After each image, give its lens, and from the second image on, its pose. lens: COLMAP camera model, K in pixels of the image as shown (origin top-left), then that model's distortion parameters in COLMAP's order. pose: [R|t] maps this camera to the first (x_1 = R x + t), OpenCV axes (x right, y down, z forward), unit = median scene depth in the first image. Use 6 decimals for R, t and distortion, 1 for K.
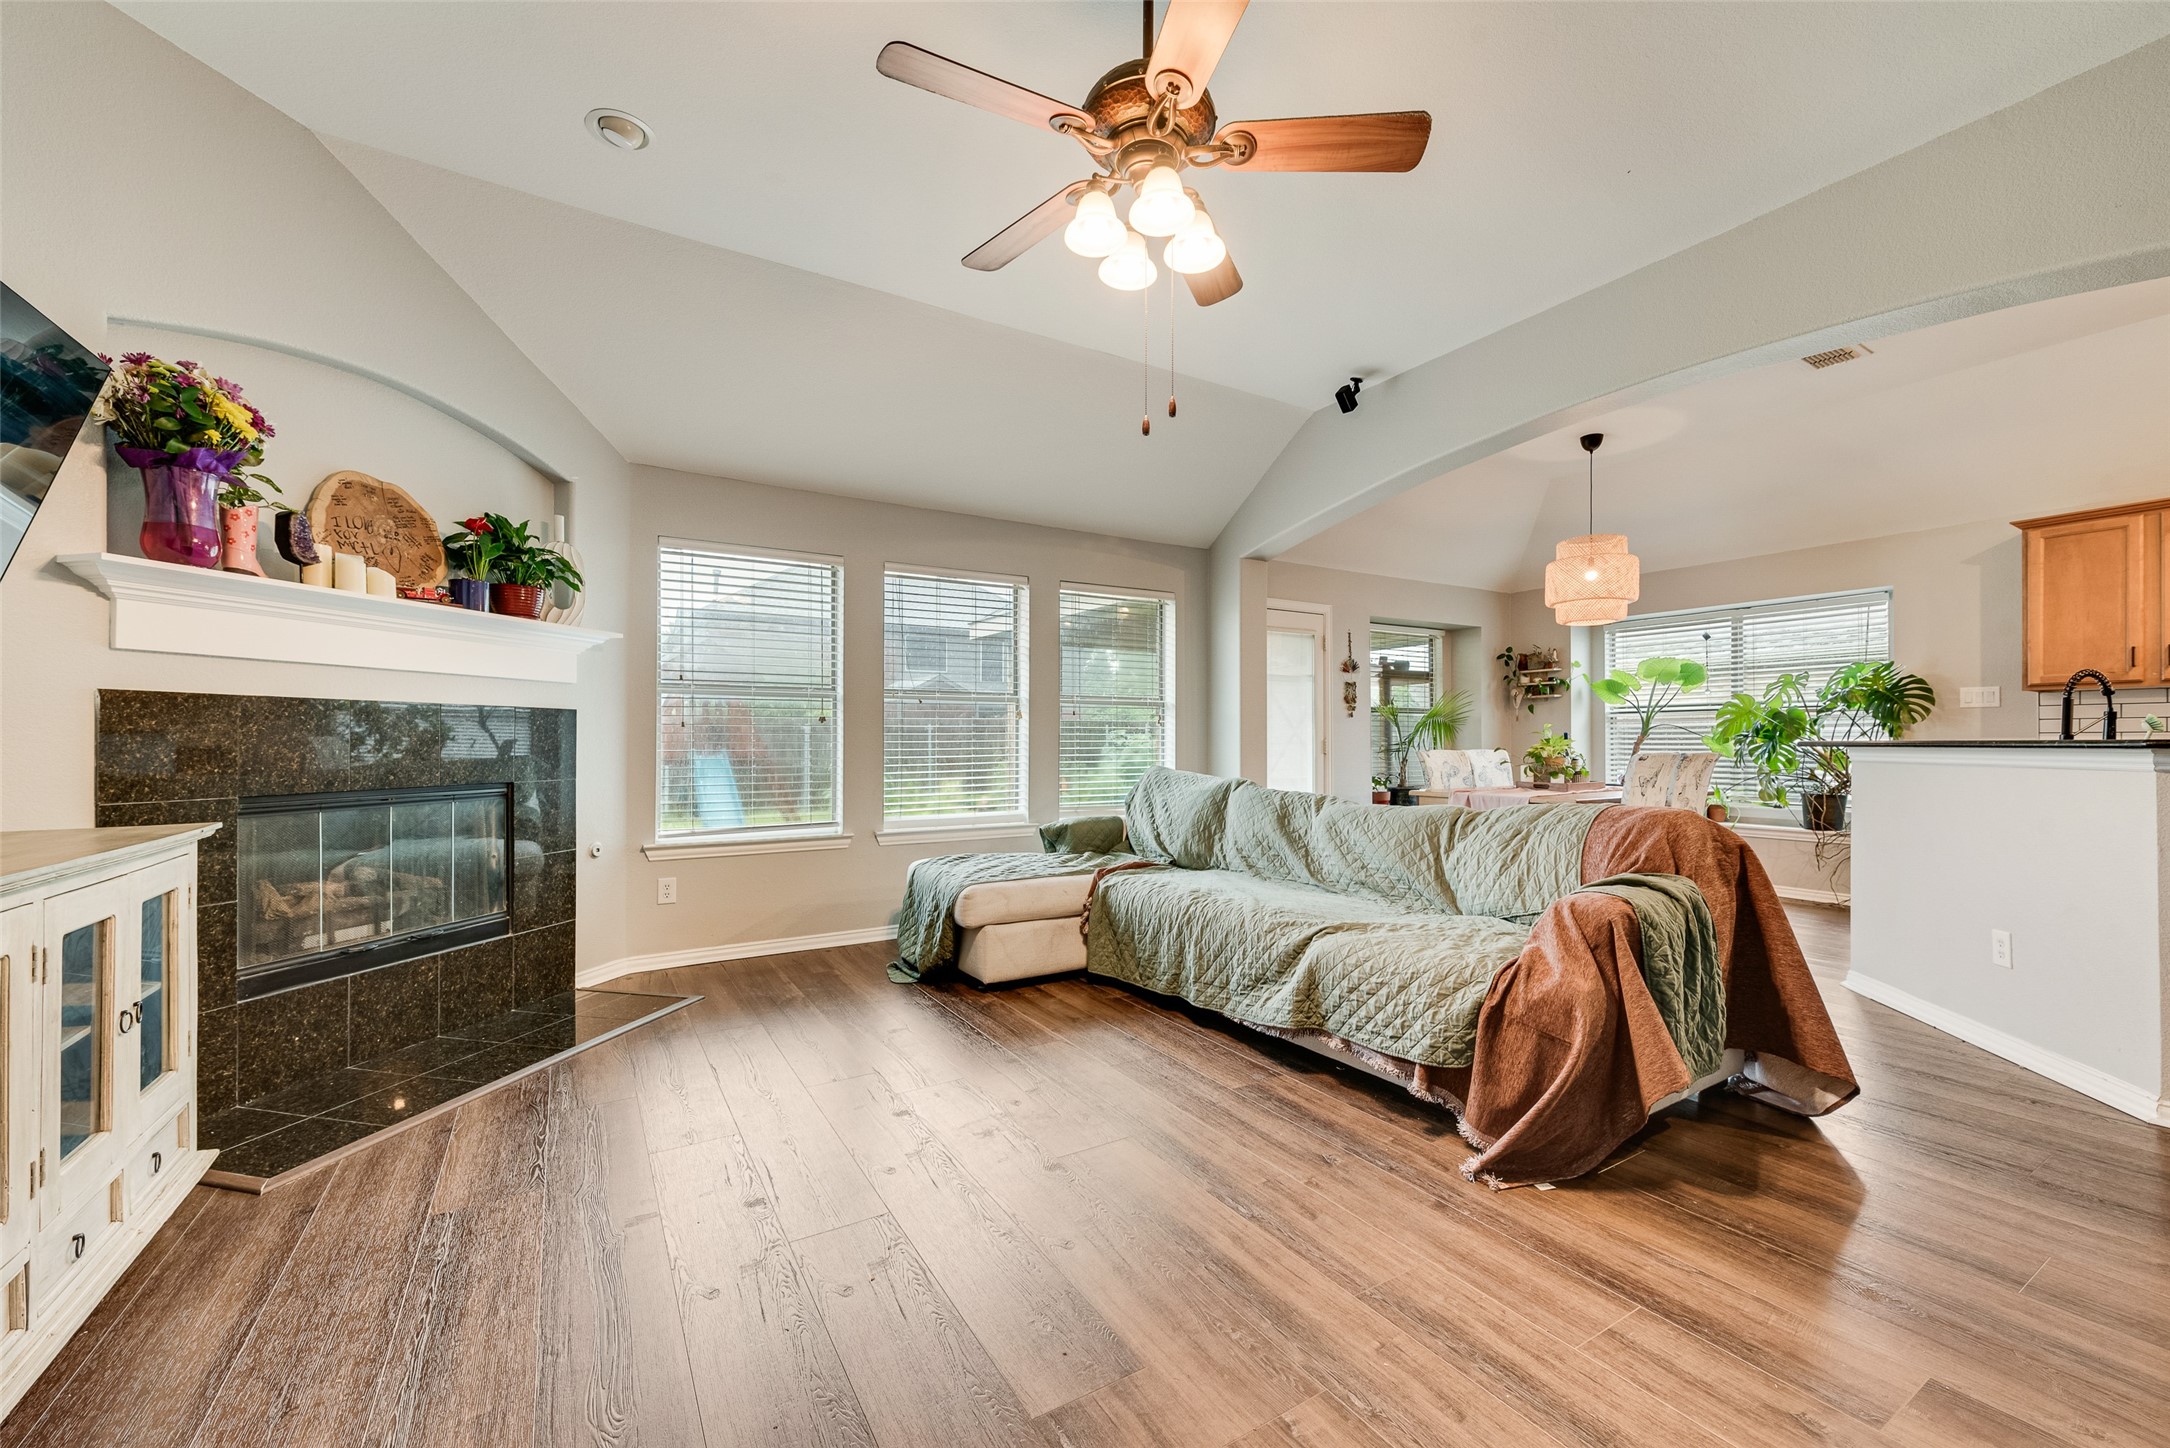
lens RADIAL K [[853.6, 0, 1088.5], [0, 853.6, 738.6], [0, 0, 1]] dist [0.012333, -0.000003]
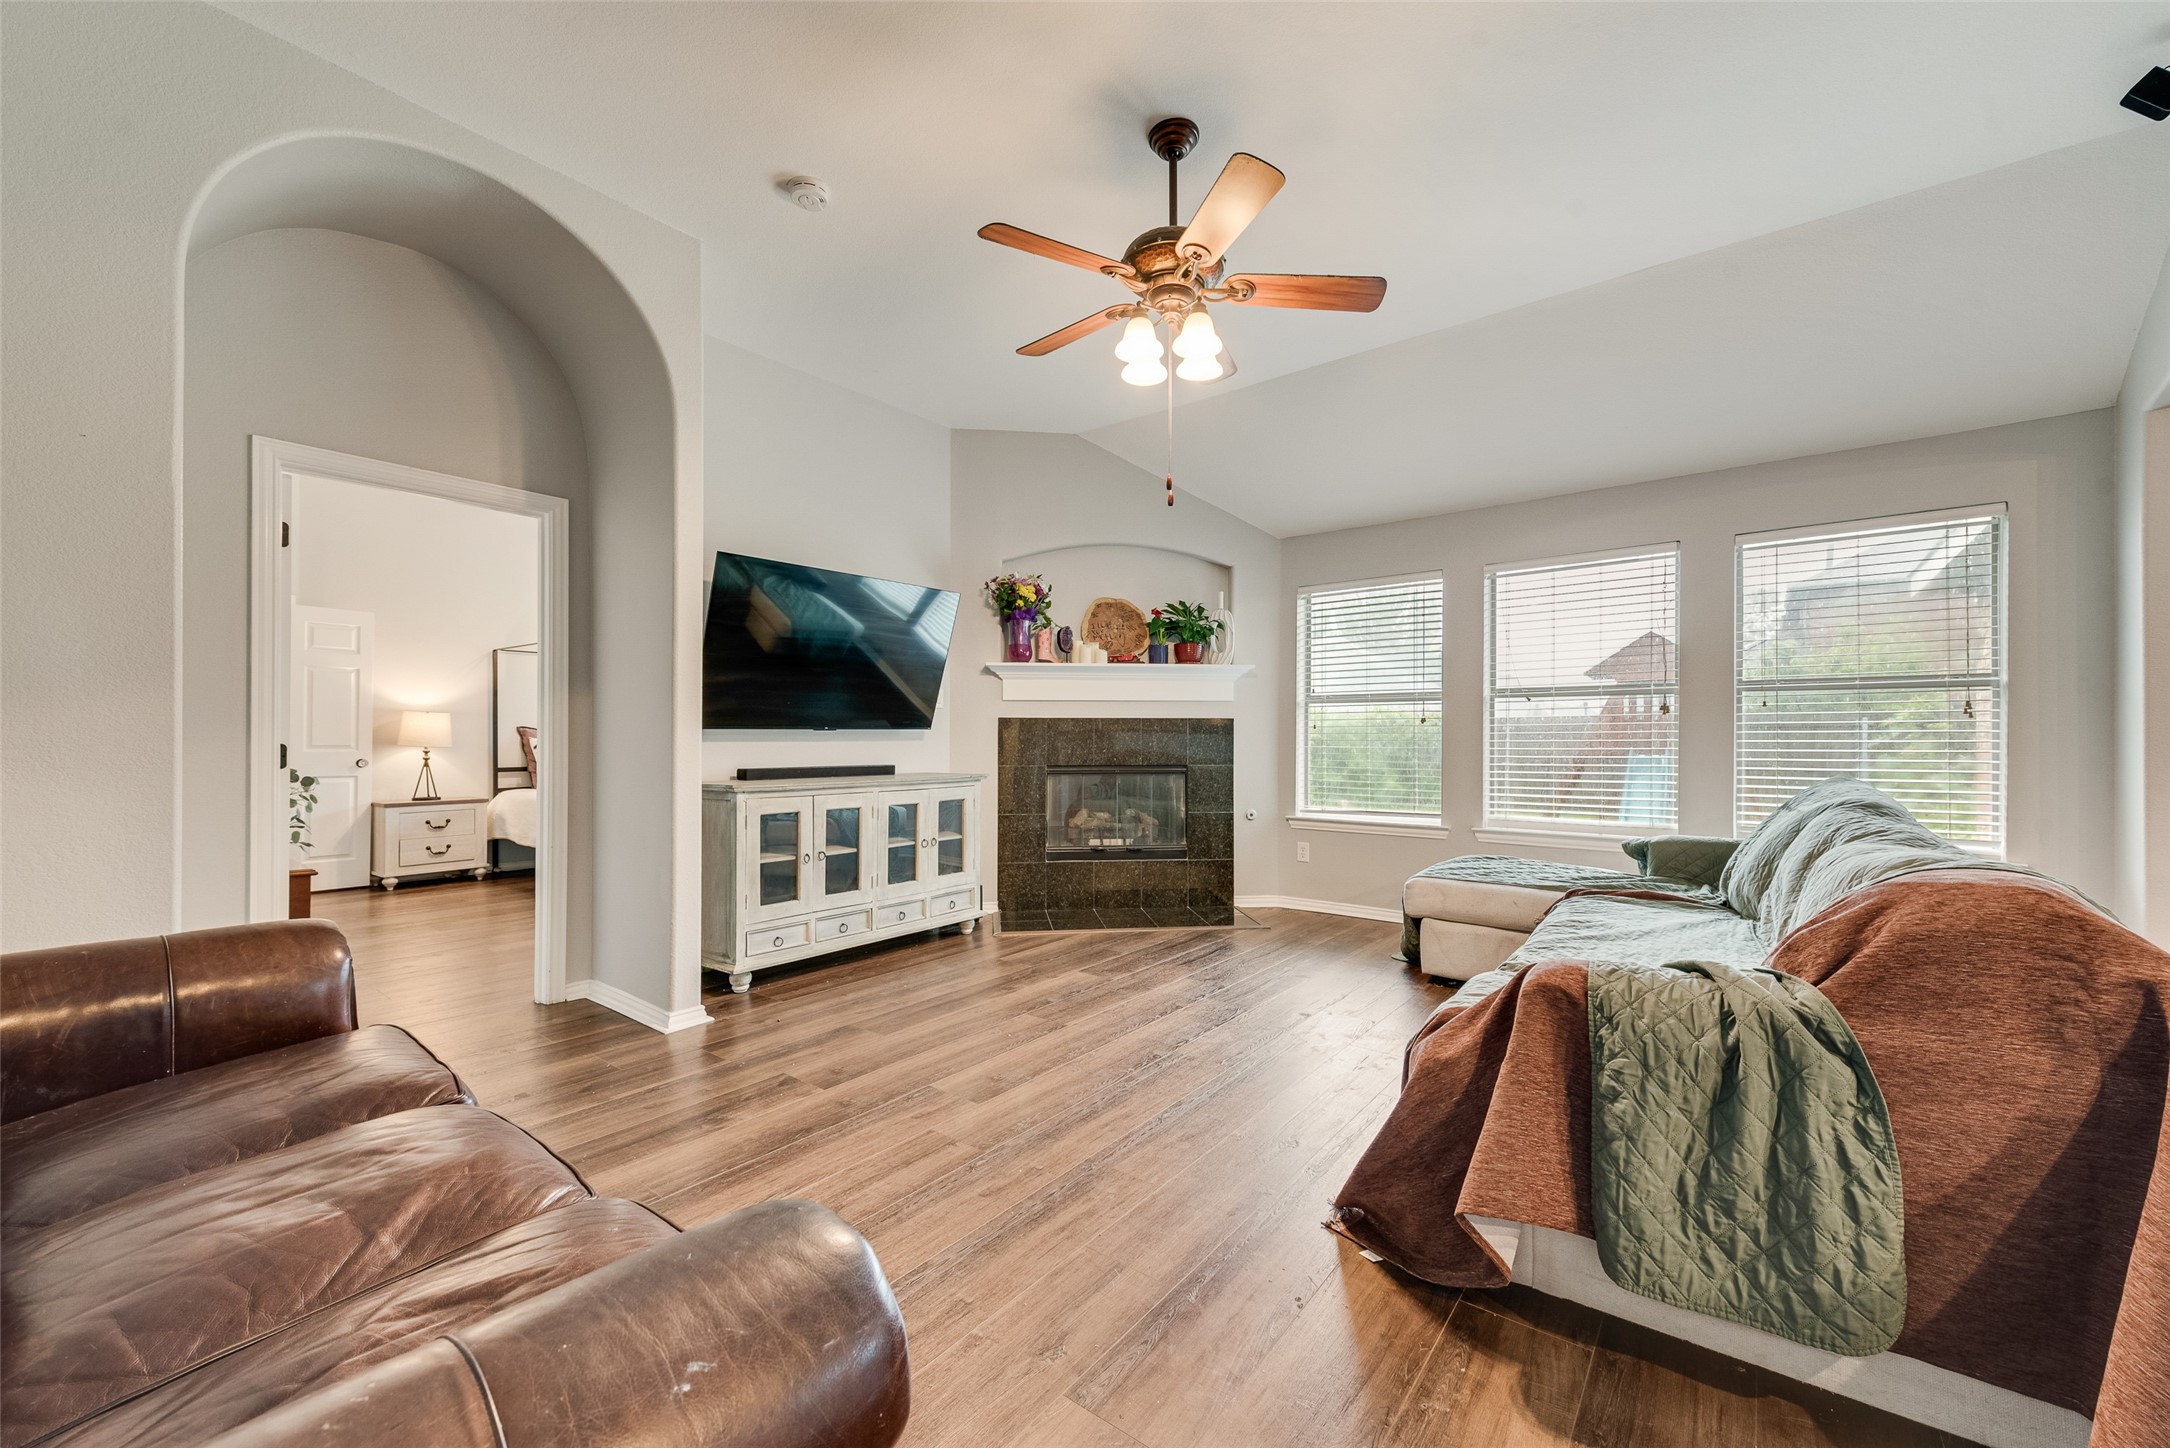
lens RADIAL K [[853.6, 0, 1088.5], [0, 853.6, 738.6], [0, 0, 1]] dist [0.012333, -0.000003]
pose [[0.352394, 0.001251, -0.935851, 0.836632], [0.000781, 0.999998, 0.001631, -0.002565], [0.935852, -0.001305, 0.352392, 0.287818]]
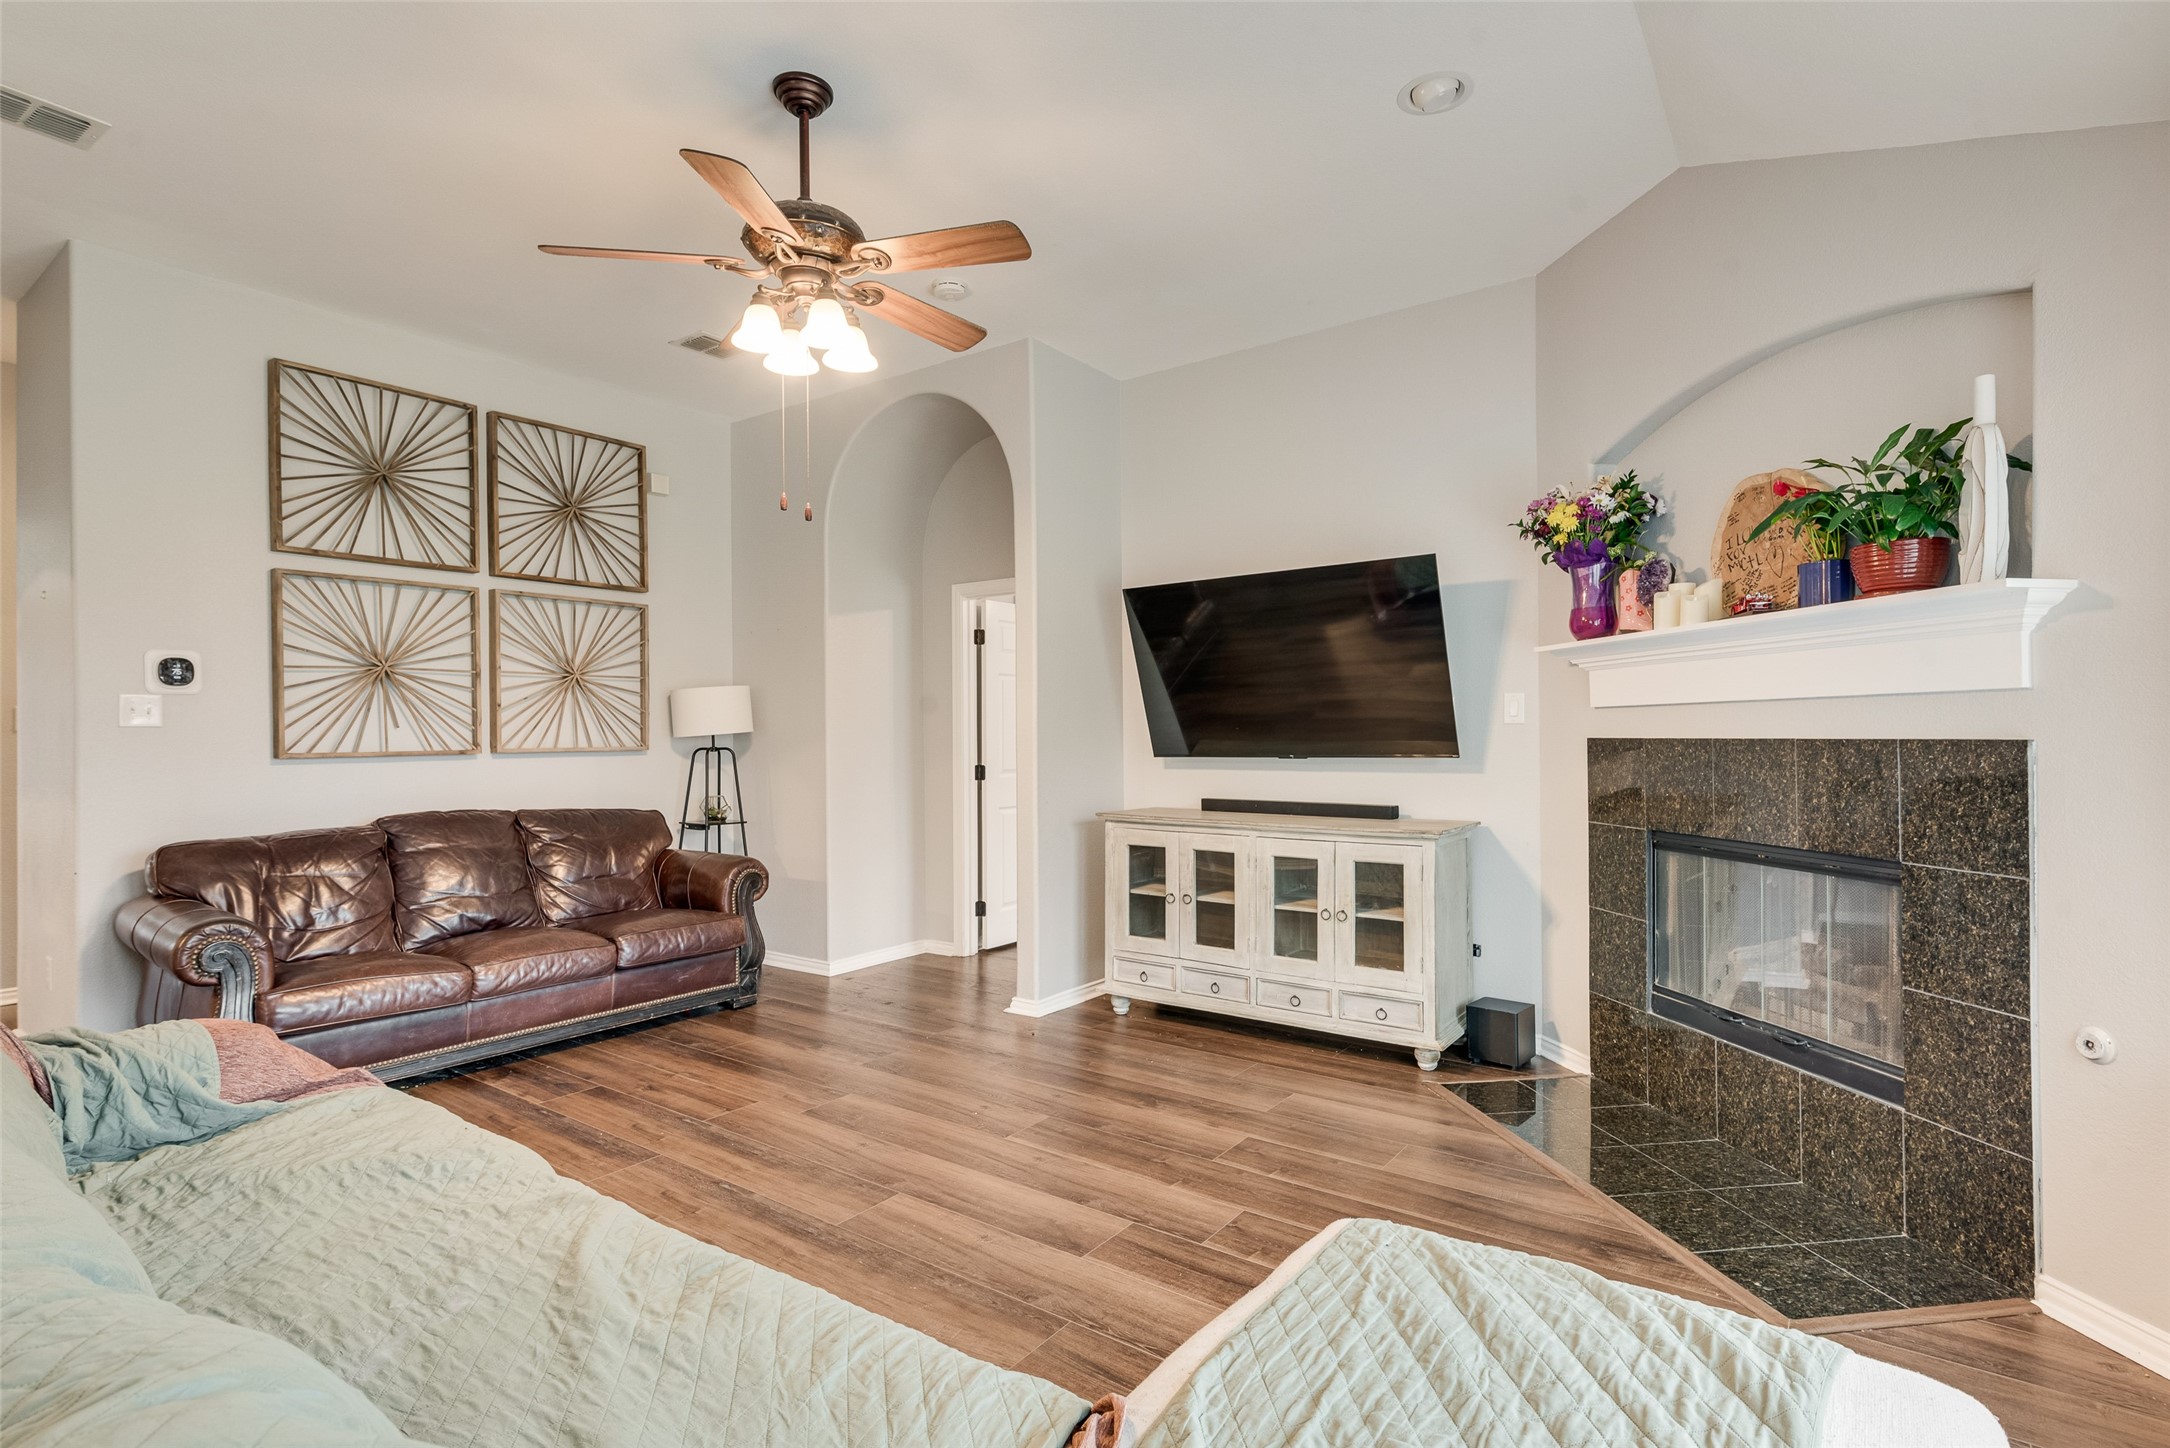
lens RADIAL K [[1046.0, 0, 1084.3], [0, 1046.0, 731.5], [0, 0, 1]] dist [0.014952, -0.000001]
pose [[-0.926272, 0.001927, -0.376850, 0.169189], [0.004756, 0.999967, -0.006577, -0.043715], [0.376825, -0.007884, -0.926251, 1.621428]]
